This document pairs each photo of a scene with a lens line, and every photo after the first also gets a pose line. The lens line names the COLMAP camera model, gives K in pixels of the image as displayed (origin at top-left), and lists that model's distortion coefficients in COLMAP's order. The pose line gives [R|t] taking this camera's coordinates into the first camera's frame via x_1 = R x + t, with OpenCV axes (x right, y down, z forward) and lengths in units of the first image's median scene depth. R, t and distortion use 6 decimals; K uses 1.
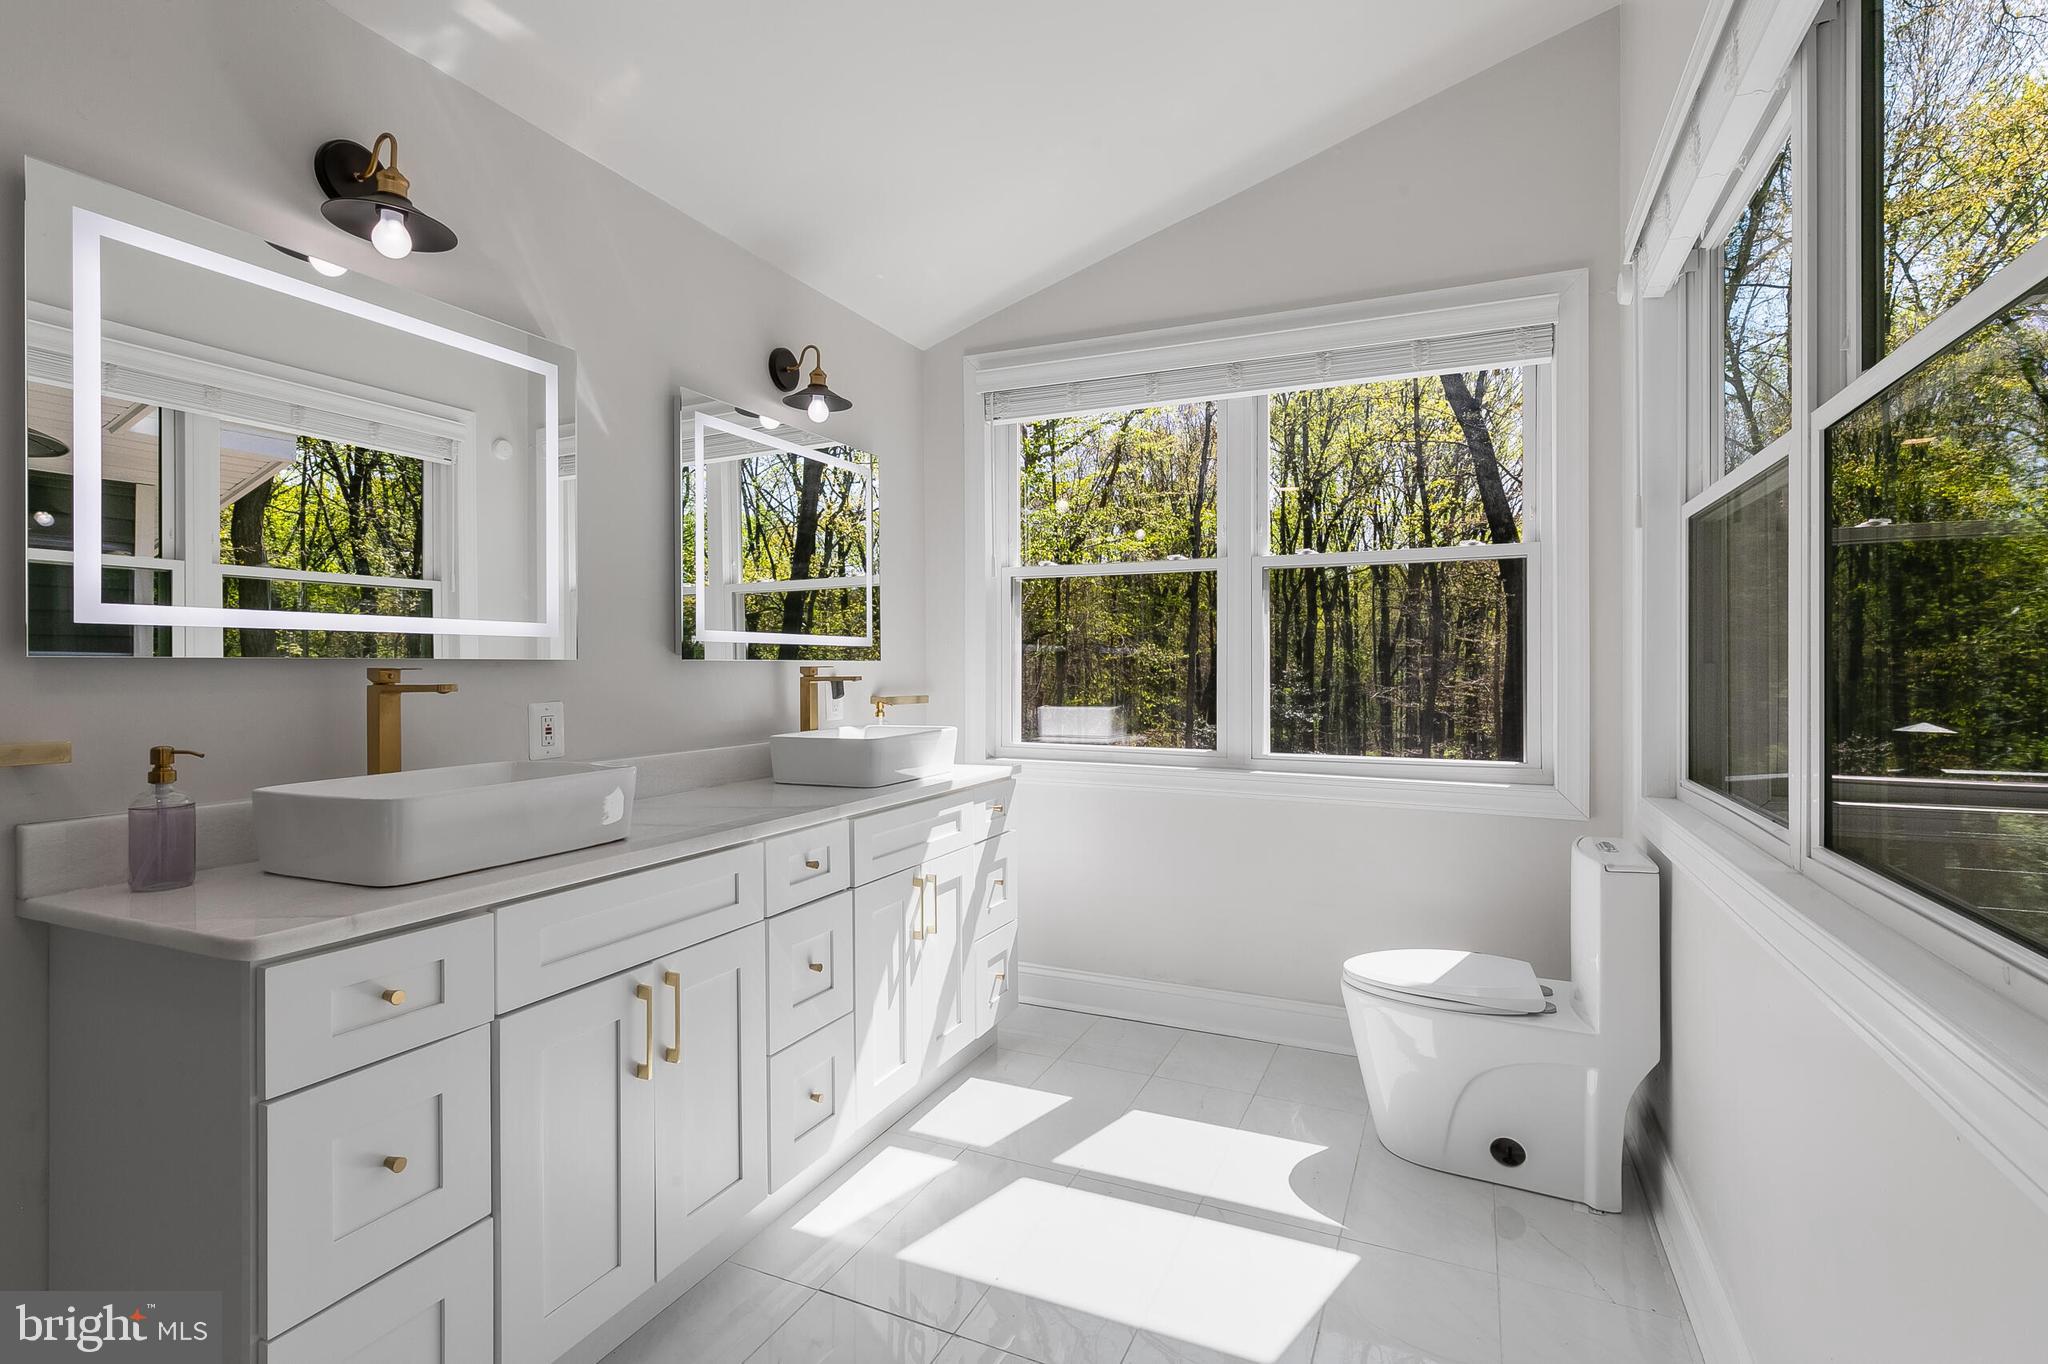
lens RADIAL K [[968.2, 0, 1018.2], [0, 968.2, 668.5], [0, 0, 1]] dist [-0.001930, -0.000289]
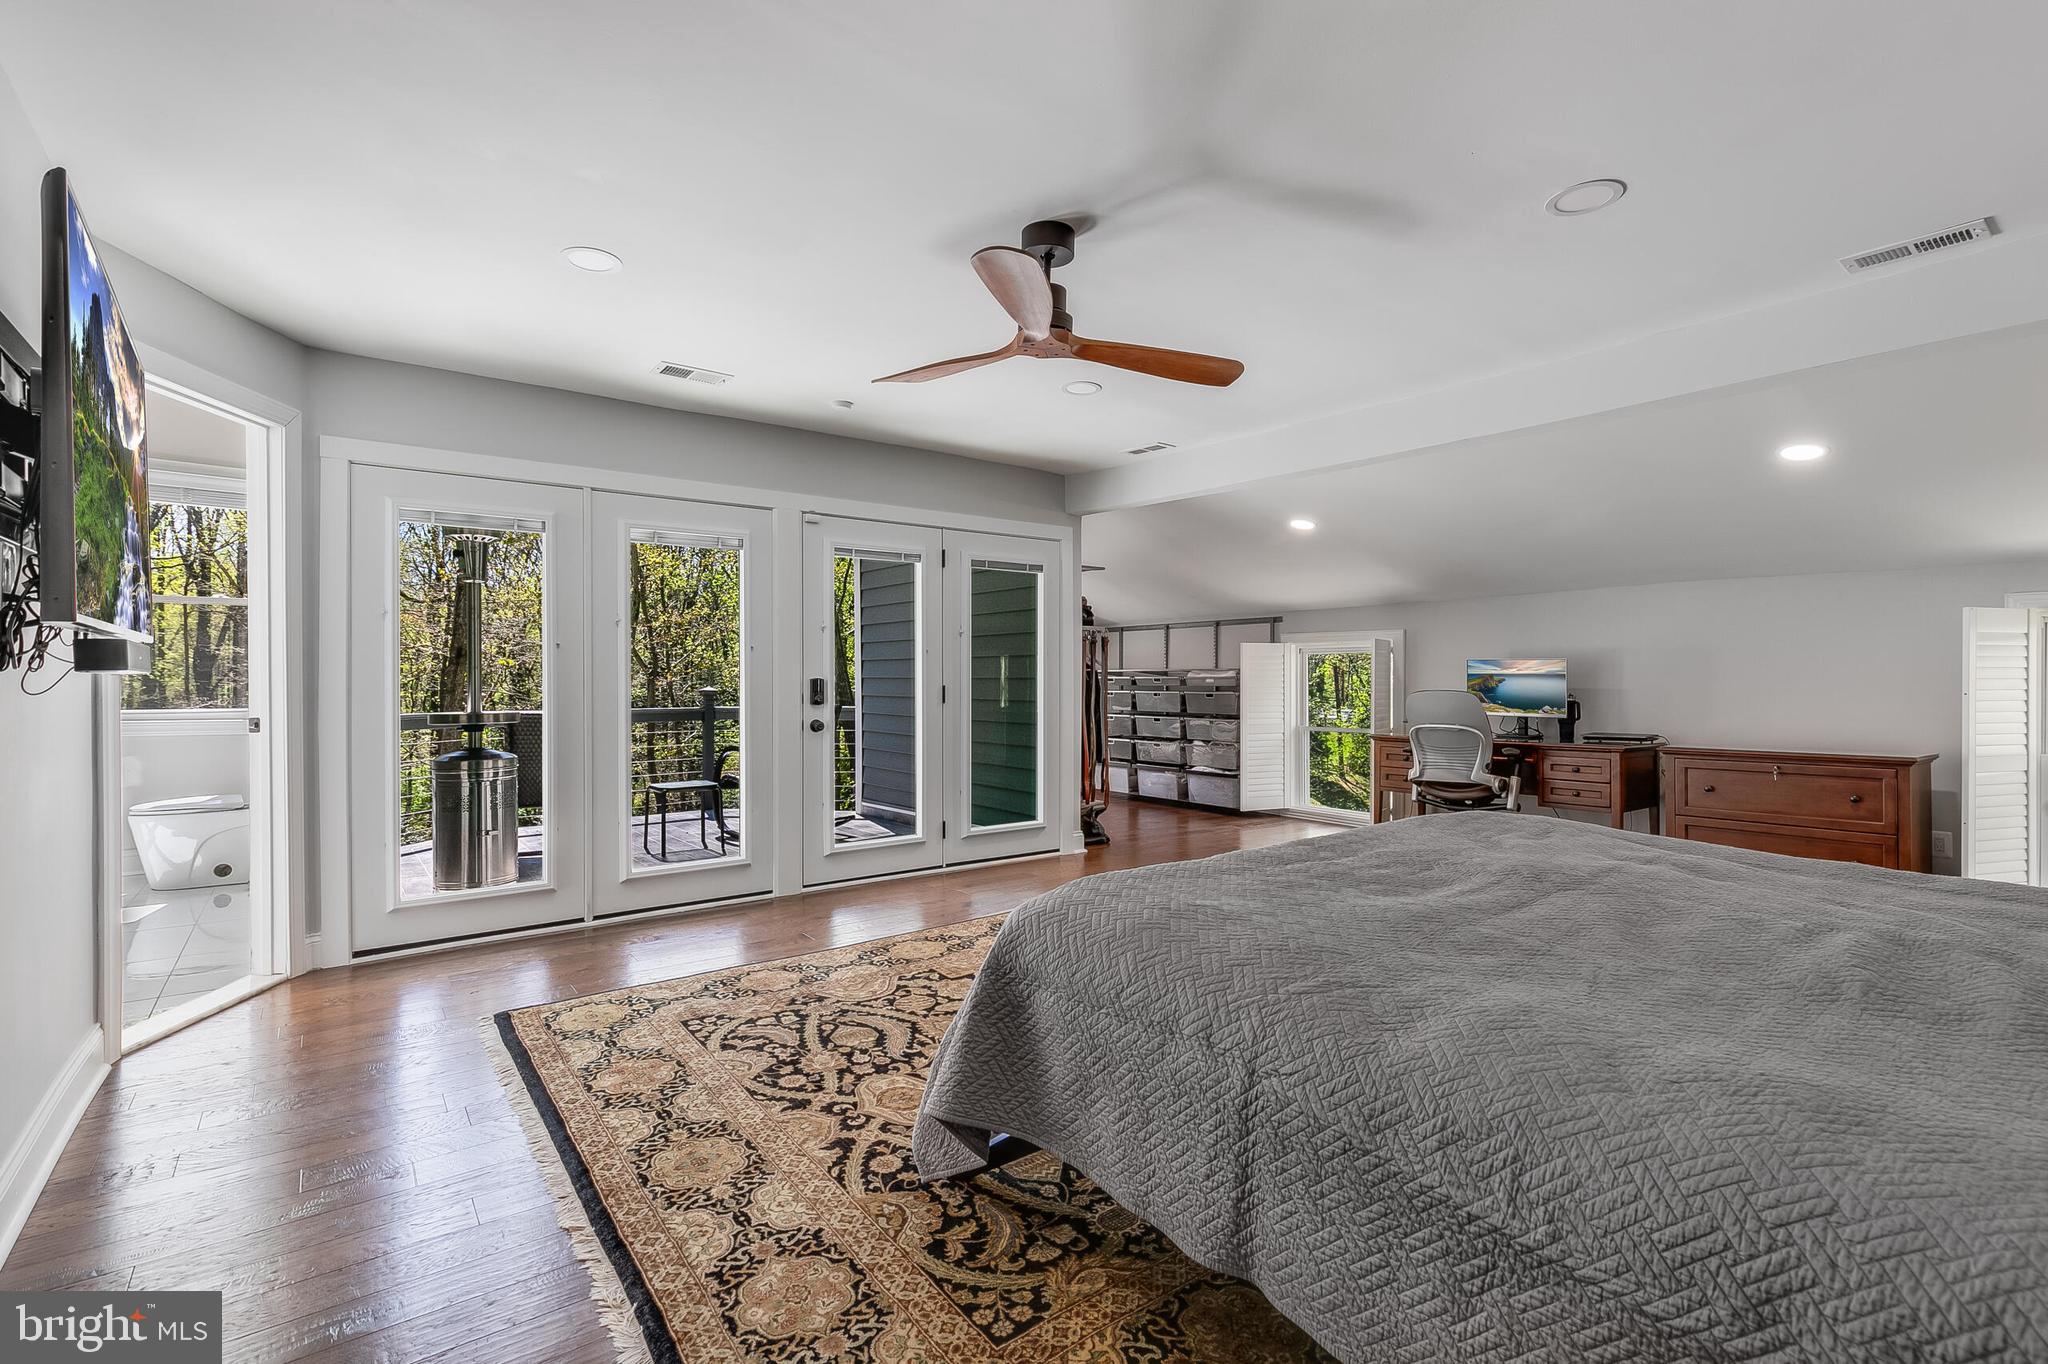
lens RADIAL K [[957.3, 0, 1024.0], [0, 957.3, 682.0], [0, 0, 1]] dist [-0.000396, -0.000314]
pose [[0.481258, 0.000737, 0.876579, -0.429466], [0.000194, 1.000000, -0.000947, 0.041772], [-0.876579, 0.000626, 0.481258, -1.327123]]
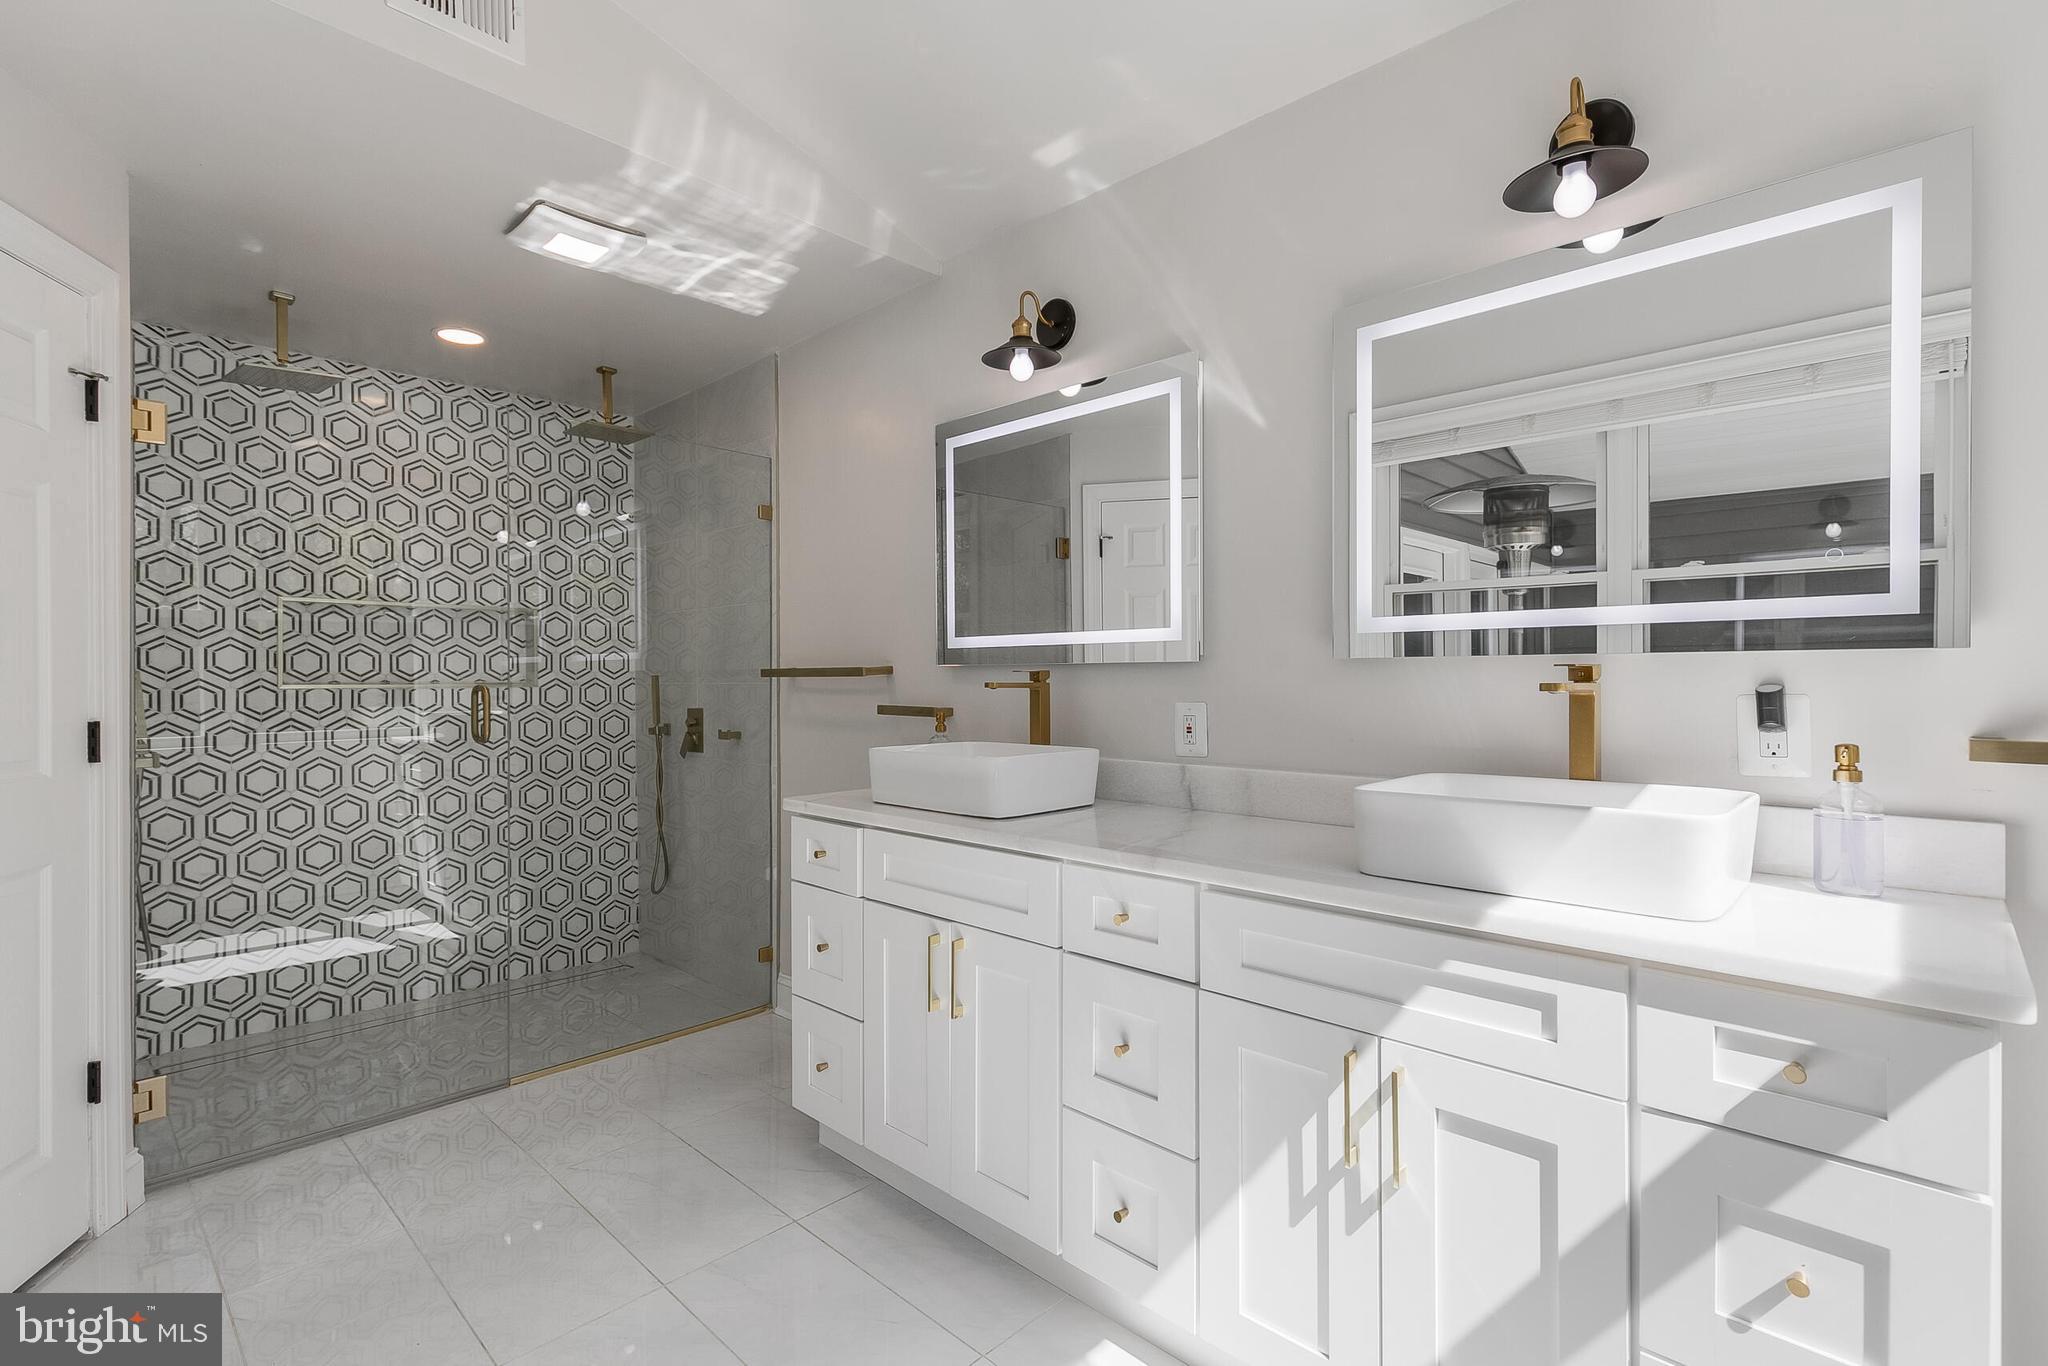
lens RADIAL K [[957.3, 0, 1024.0], [0, 957.3, 683.0], [0, 0, 1]] dist [-0.000396, -0.000314]
pose [[-0.332469, 0.019267, -0.942917, 0.499189], [0.007969, 0.999813, 0.017620, -0.005019], [0.943081, -0.001656, -0.332560, 1.074386]]
